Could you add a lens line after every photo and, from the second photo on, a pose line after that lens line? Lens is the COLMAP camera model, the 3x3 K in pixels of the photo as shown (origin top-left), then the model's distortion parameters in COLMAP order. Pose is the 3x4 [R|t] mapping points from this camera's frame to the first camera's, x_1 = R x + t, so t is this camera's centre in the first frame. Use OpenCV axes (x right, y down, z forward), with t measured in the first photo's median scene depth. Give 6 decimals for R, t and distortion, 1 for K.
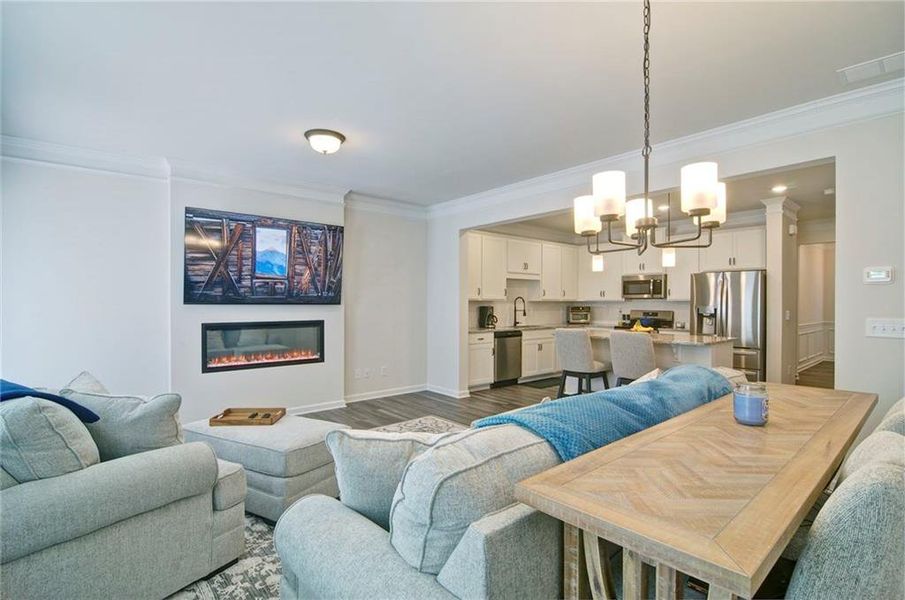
lens RADIAL K [[433.4, 0, 457.3], [0, 433.4, 303.9], [0, 0, 1]] dist [-0.002327, -0.013846]
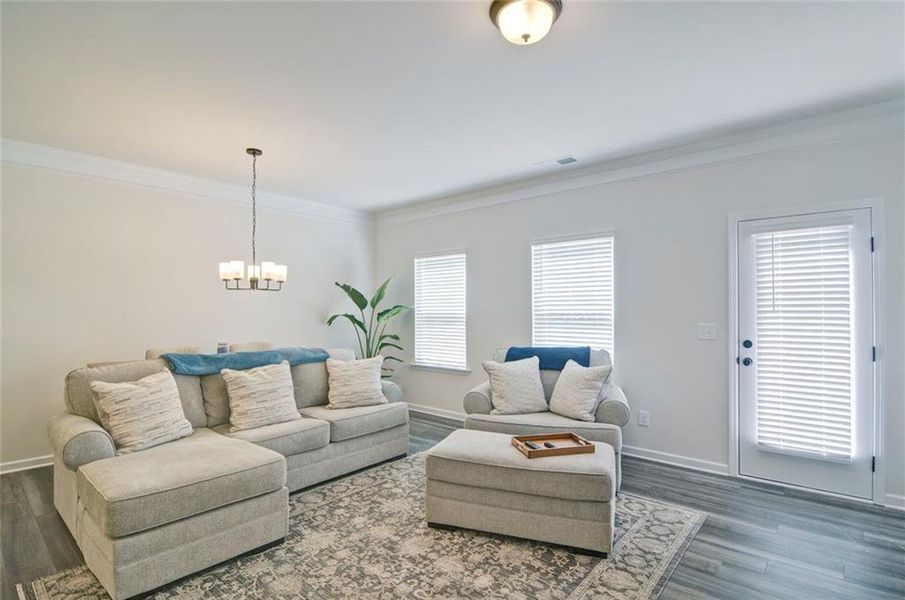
lens RADIAL K [[438.6, 0, 459.6], [0, 438.6, 304.8], [0, 0, 1]] dist [-0.004126, -0.013659]
pose [[-0.988943, -0.001600, -0.148288, -0.071415], [0.000556, 0.999895, -0.014495, -0.003161], [0.148295, -0.014417, -0.988838, 0.781781]]
